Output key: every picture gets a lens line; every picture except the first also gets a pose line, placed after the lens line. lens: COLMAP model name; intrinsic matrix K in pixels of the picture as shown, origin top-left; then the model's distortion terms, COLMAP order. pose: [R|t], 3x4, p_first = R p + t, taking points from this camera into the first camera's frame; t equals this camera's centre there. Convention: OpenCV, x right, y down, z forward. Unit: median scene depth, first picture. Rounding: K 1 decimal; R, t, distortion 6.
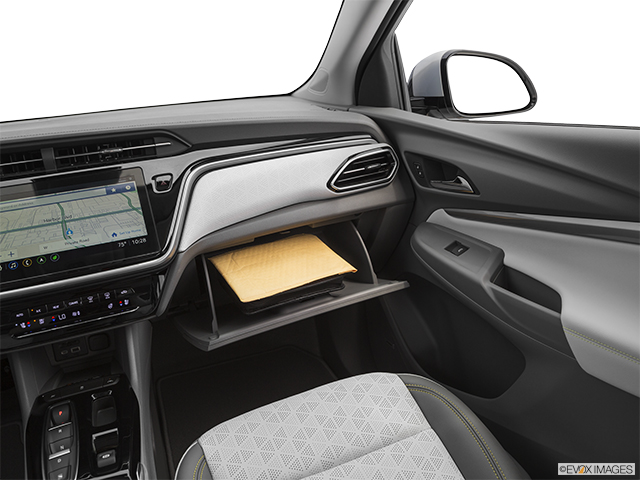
lens RADIAL K [[505.1, 0, 320.7], [0, 505.1, 239.1], [0, 0, 1]] dist [-0.098110, 0.036543]
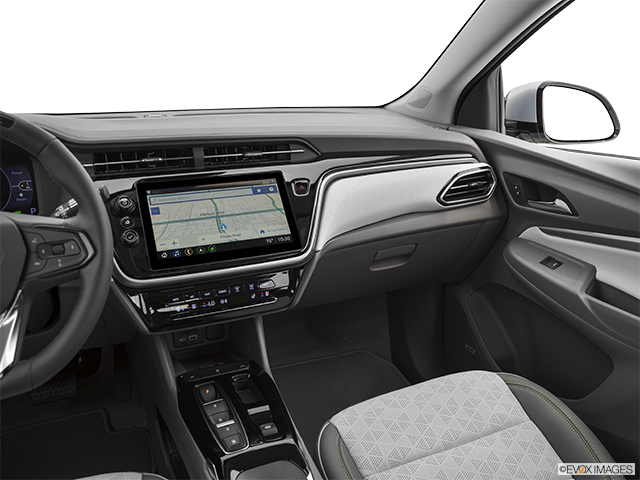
lens RADIAL K [[559.2, 0, 350.5], [0, 559.2, 238.6], [0, 0, 1]] dist [-0.083461, 0.048876]
pose [[0.996883, 0.061738, 0.049118, -0.261309], [-0.060770, 0.997932, -0.020965, 0.019300], [-0.050310, 0.017915, 0.998573, -0.227076]]
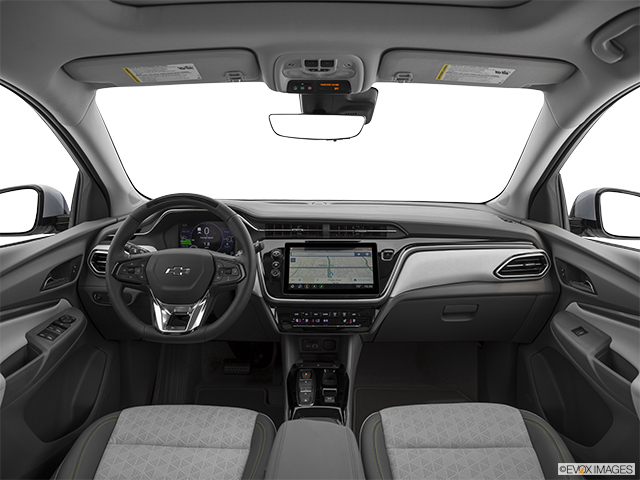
lens RADIAL K [[488.2, 0, 317.3], [0, 488.2, 238.9], [0, 0, 1]] dist [-0.105715, 0.023850]
pose [[0.901014, 0.135271, -0.412160, 0.133186], [-0.193428, 0.975734, -0.102613, 0.047825], [0.388278, 0.172179, 0.905315, -0.560511]]
